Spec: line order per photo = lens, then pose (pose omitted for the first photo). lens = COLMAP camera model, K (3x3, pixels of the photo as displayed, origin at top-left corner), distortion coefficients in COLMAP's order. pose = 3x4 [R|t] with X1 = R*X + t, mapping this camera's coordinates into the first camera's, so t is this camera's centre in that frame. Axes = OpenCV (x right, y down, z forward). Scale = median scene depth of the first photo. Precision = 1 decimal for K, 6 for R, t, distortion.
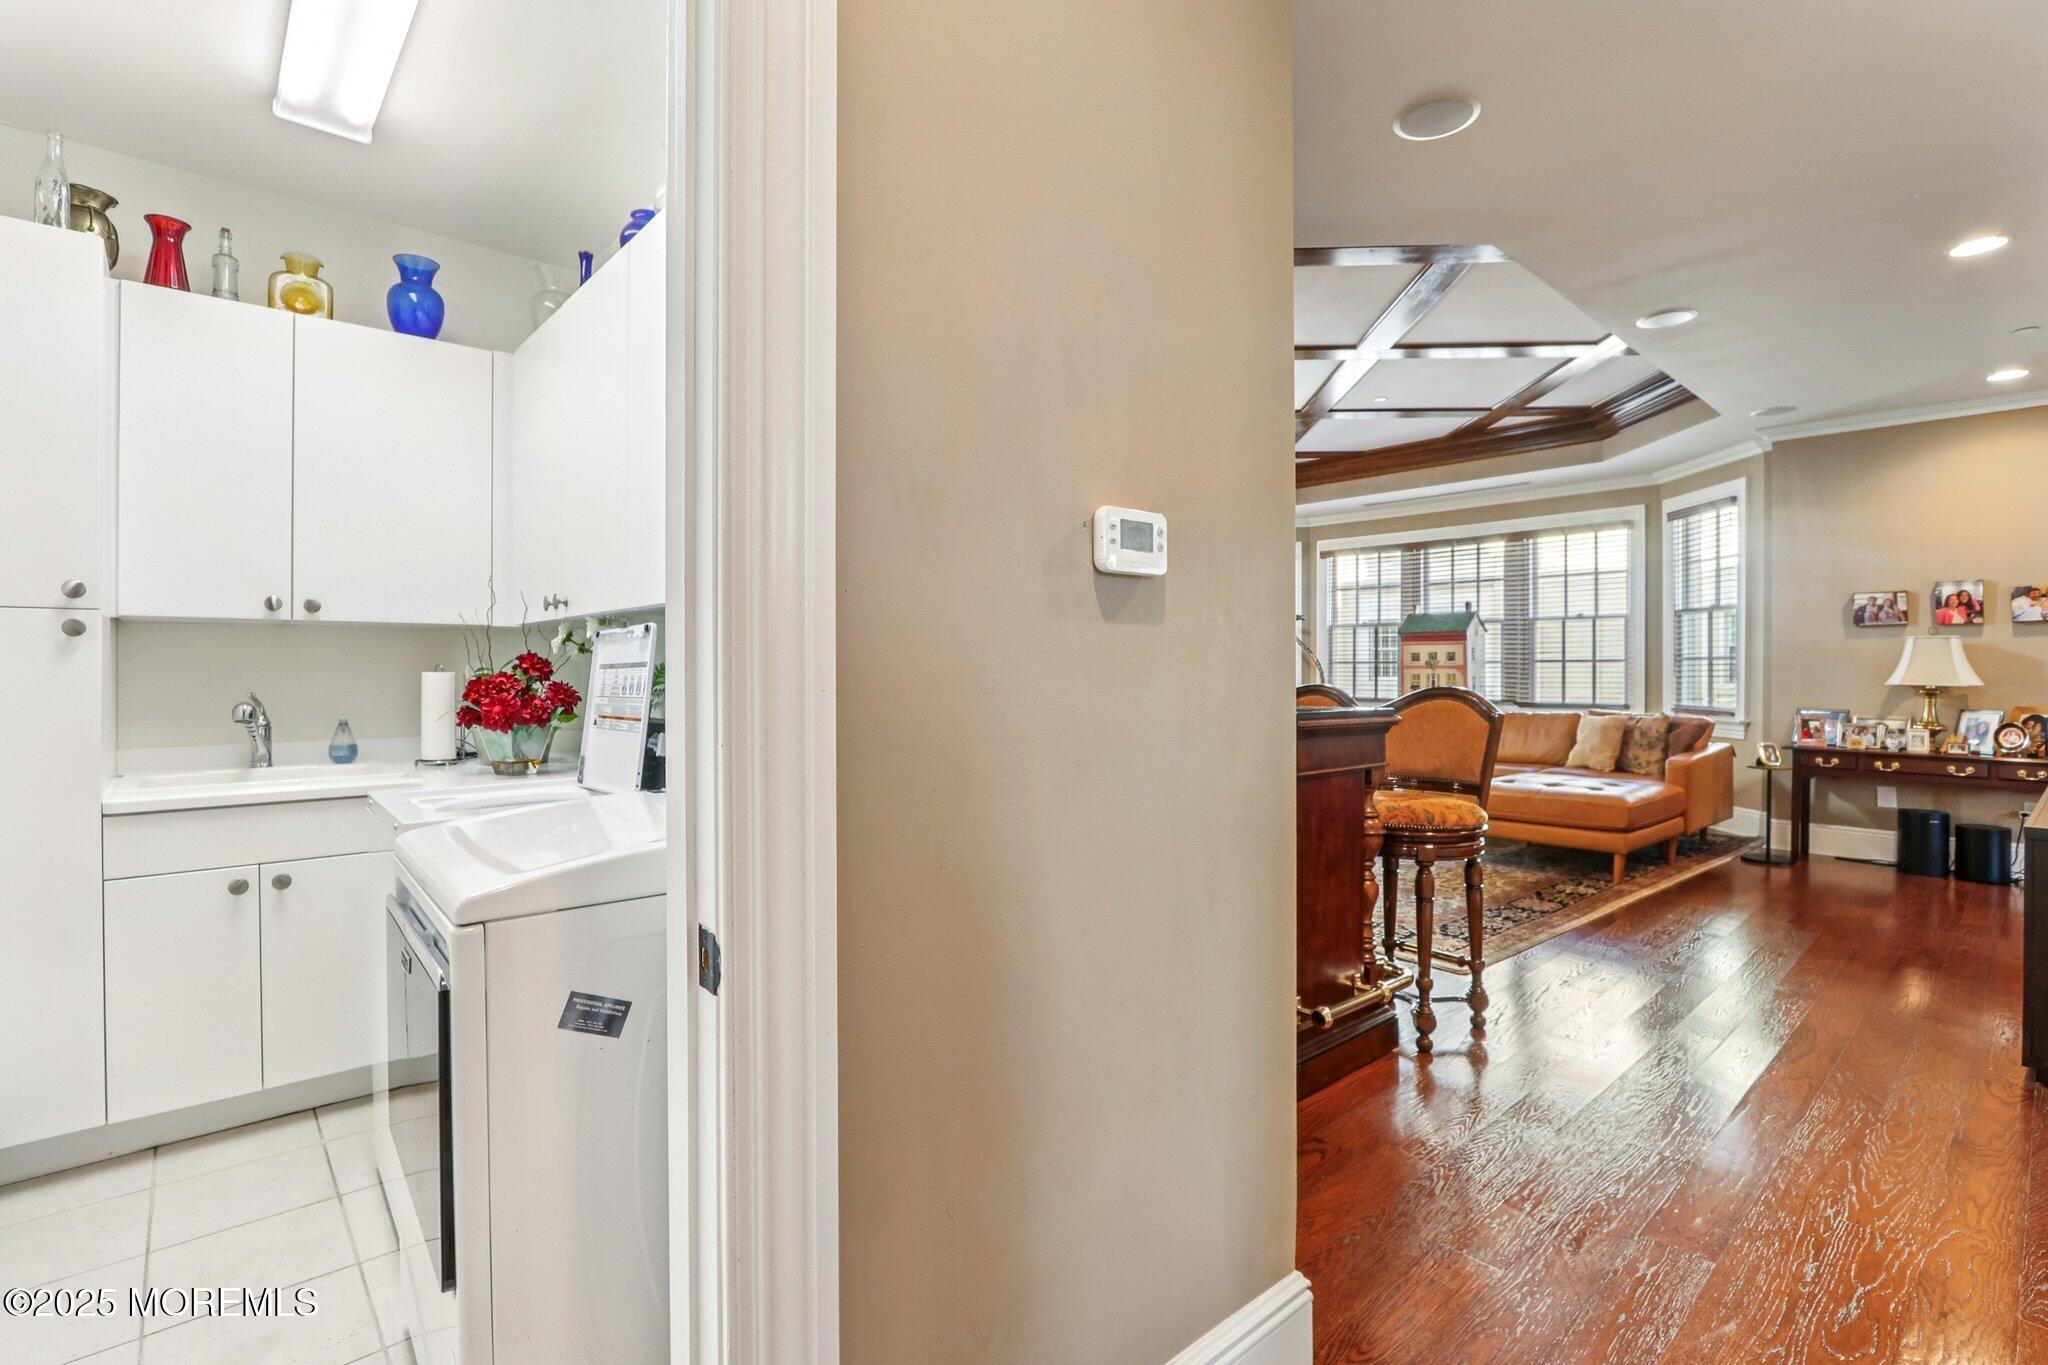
lens RADIAL K [[952.0, 0, 1027.3], [0, 952.0, 678.3], [0, 0, 1]] dist [-0.016130, 0.002535]
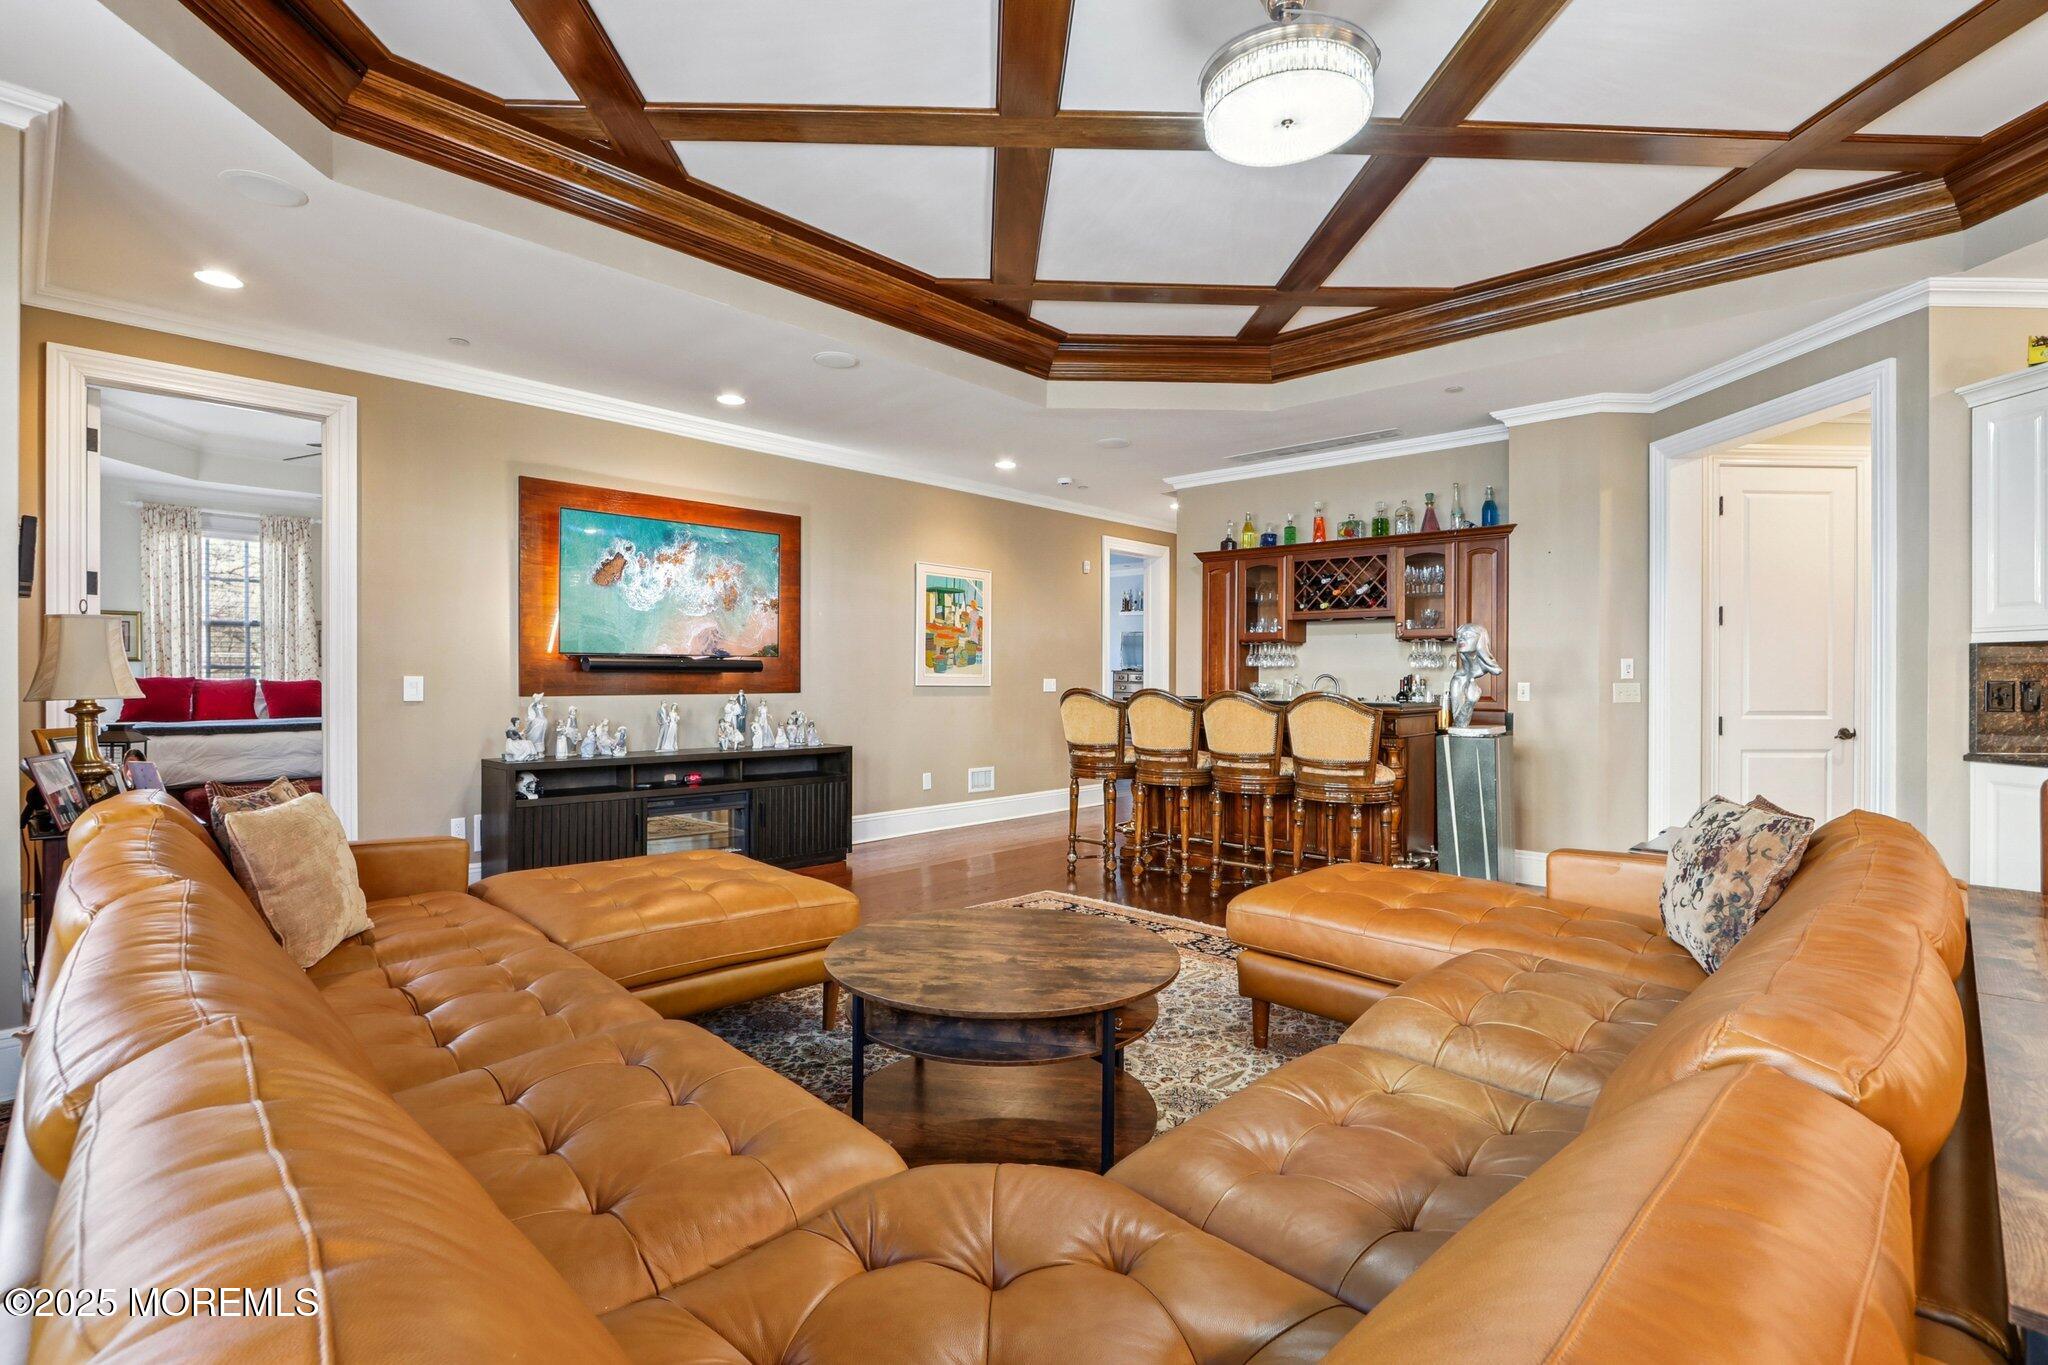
lens RADIAL K [[952.0, 0, 992.9], [0, 952.0, 686.7], [0, 0, 1]] dist [-0.016130, 0.002535]
pose [[-0.998372, -0.010110, -0.056127, 0.287696], [-0.011103, 0.999787, 0.017415, -0.011549], [0.055939, 0.018010, -0.998272, 1.095048]]
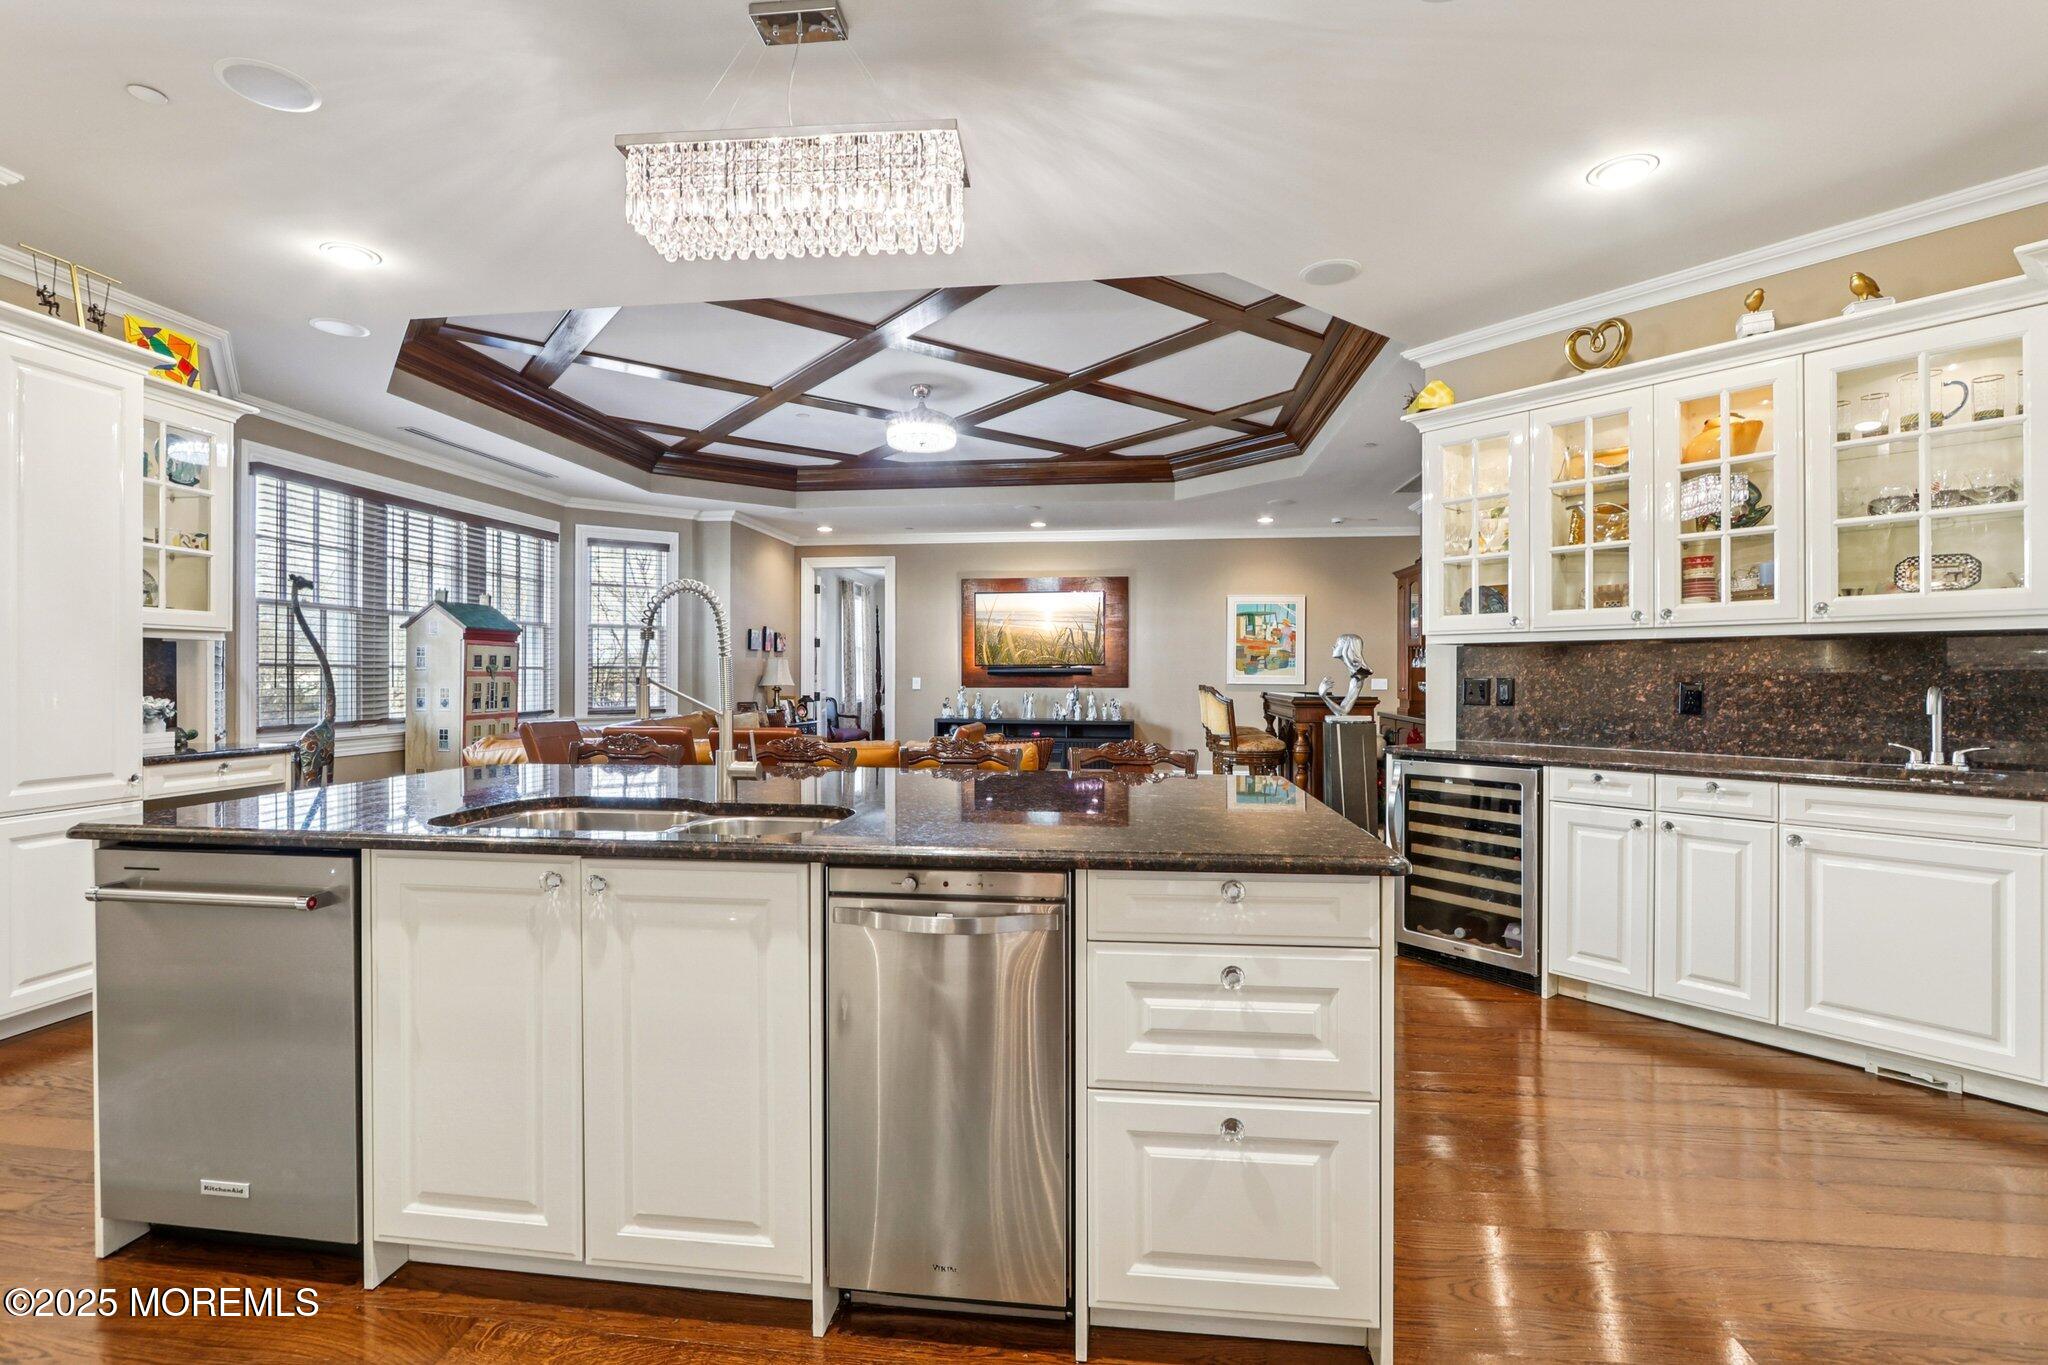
lens RADIAL K [[952.0, 0, 1007.0], [0, 952.0, 676.5], [0, 0, 1]] dist [-0.016130, 0.002535]
pose [[-0.627620, -0.006968, 0.778489, -0.476893], [0.000659, 0.999955, 0.009481, -0.017709], [-0.778520, 0.006464, -0.627587, 1.208449]]
